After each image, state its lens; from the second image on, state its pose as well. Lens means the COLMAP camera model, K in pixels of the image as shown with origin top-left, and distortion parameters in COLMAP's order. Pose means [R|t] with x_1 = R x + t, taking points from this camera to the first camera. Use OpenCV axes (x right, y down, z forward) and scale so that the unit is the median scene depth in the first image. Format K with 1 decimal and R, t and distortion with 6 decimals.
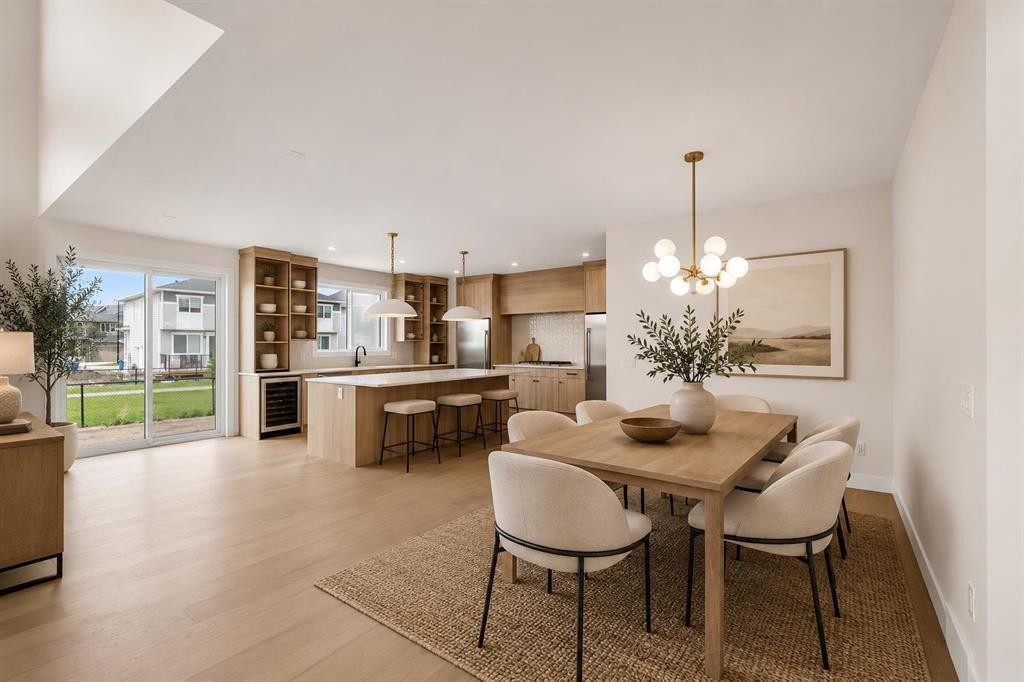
lens RADIAL K [[436.8, 0, 512.0], [0, 436.8, 341.0], [0, 0, 1]] dist [-0.012927, 0.000054]
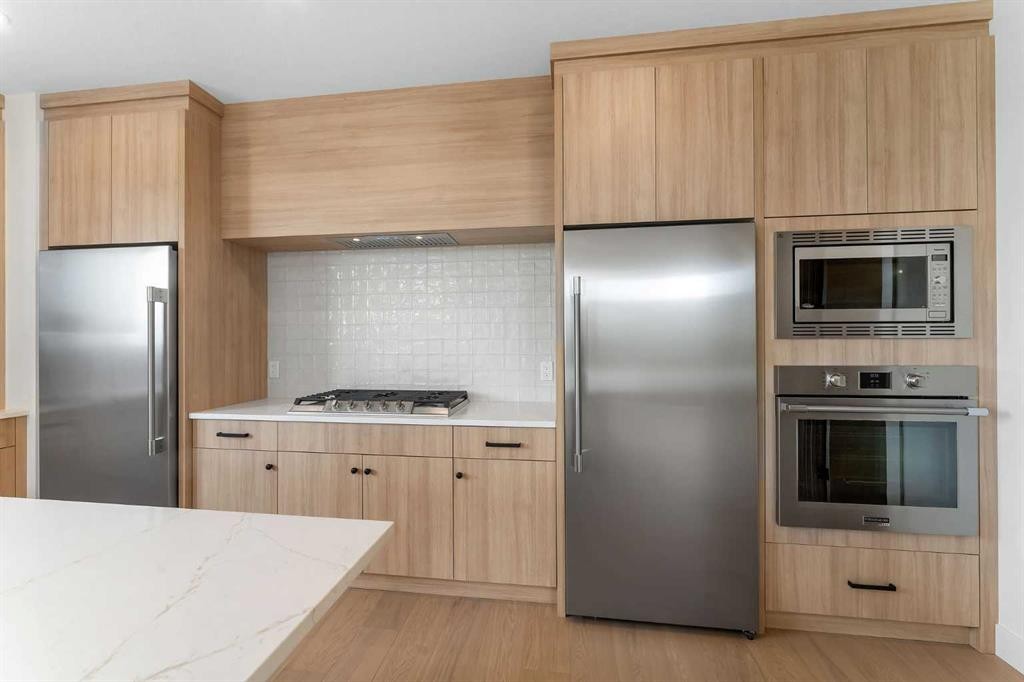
lens RADIAL K [[436.8, 0, 512.0], [0, 436.8, 341.0], [0, 0, 1]] dist [-0.012927, 0.000054]
pose [[0.882240, 0.001175, 0.470798, 0.007301], [-0.003467, 0.999986, 0.004001, 0.005978], [-0.470787, -0.005162, 0.882232, 0.669134]]
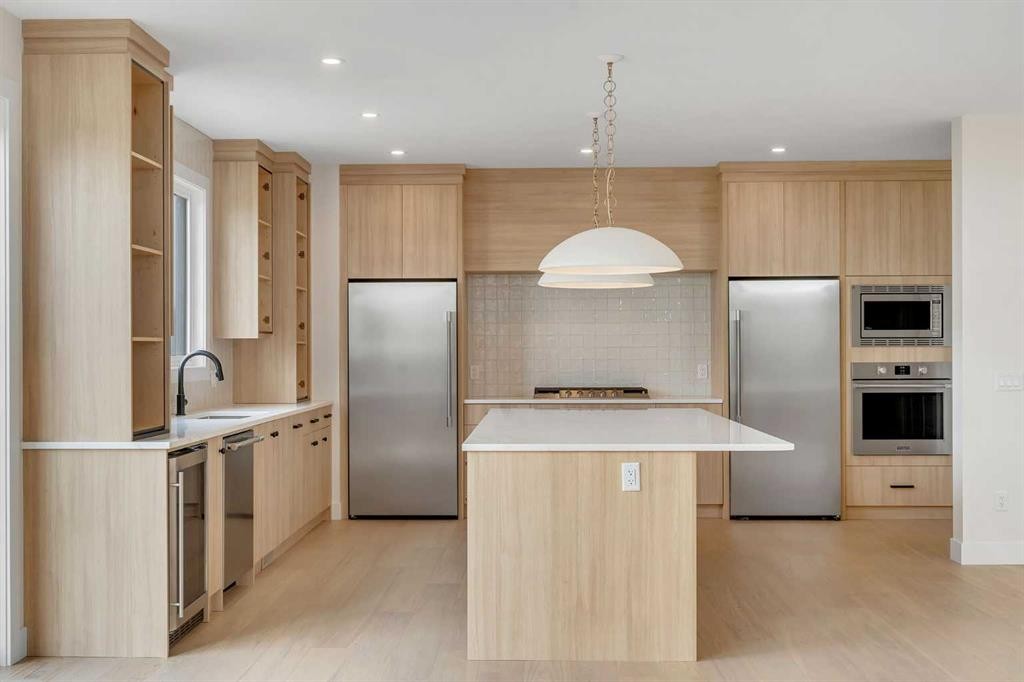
lens RADIAL K [[1158.9, 0, 512.0], [0, 1158.9, 341.0], [0, 0, 1]] dist [-0.084425, 0.018477]
pose [[0.824060, 0.004679, 0.566484, -0.586812], [-0.003098, 0.999988, -0.003753, 0.004756], [-0.566495, 0.001338, 0.824064, 0.138749]]
